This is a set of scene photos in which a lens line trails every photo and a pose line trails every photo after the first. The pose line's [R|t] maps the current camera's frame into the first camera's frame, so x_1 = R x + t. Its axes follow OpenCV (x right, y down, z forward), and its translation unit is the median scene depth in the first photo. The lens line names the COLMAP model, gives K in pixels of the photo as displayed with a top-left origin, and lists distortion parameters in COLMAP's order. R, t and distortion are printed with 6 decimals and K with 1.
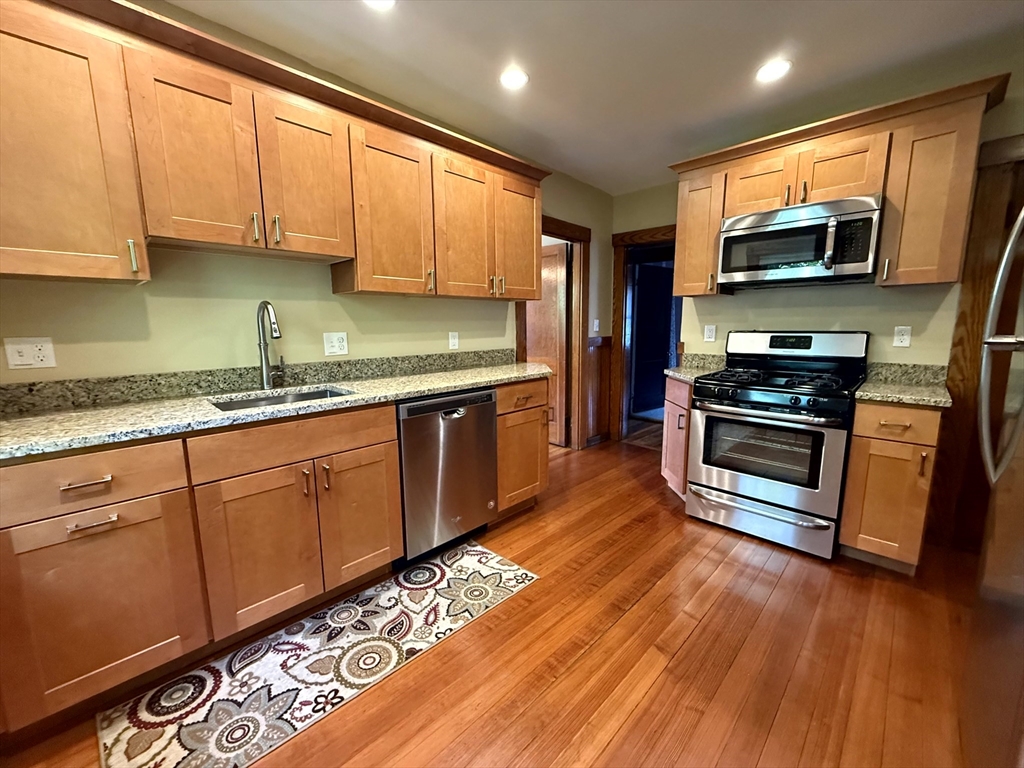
lens RADIAL K [[408.3, 0, 512.4], [0, 408.3, 385.2], [0, 0, 1]] dist [0.001236, -0.000904]
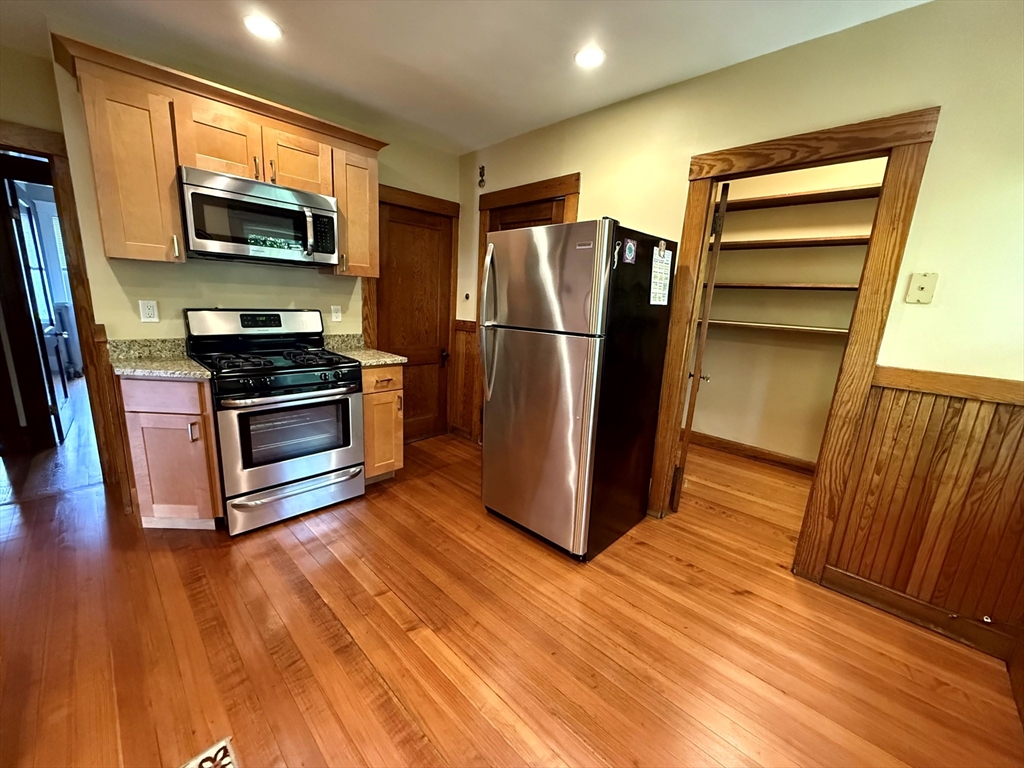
lens RADIAL K [[408.3, 0, 511.9], [0, 408.3, 384.9], [0, 0, 1]] dist [0.001236, -0.000904]
pose [[-0.006689, -0.201186, 0.979530, -0.398597], [0.100399, 0.974467, 0.200832, -0.111961], [-0.994925, 0.099688, 0.013681, 0.486799]]
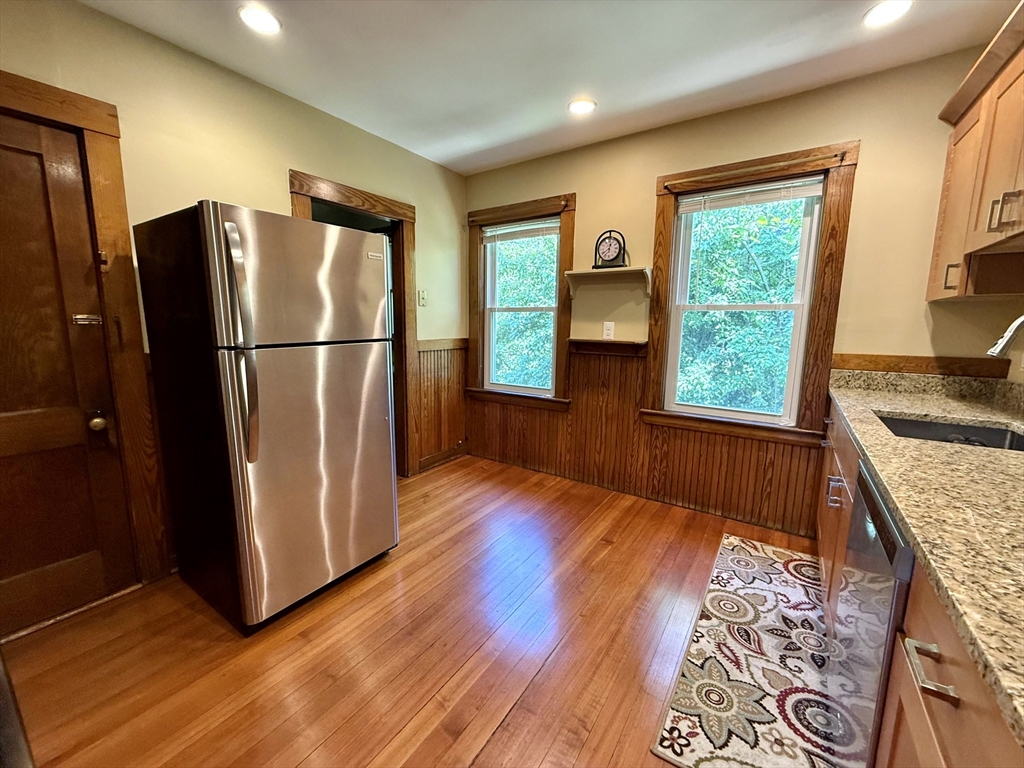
lens RADIAL K [[408.3, 0, 513.0], [0, 408.3, 385.2], [0, 0, 1]] dist [0.001236, -0.000904]
pose [[-0.982740, 0.025631, -0.183208, 0.346853], [-0.031016, 0.953507, 0.299771, -0.215089], [0.182373, 0.300280, -0.936254, 1.283050]]
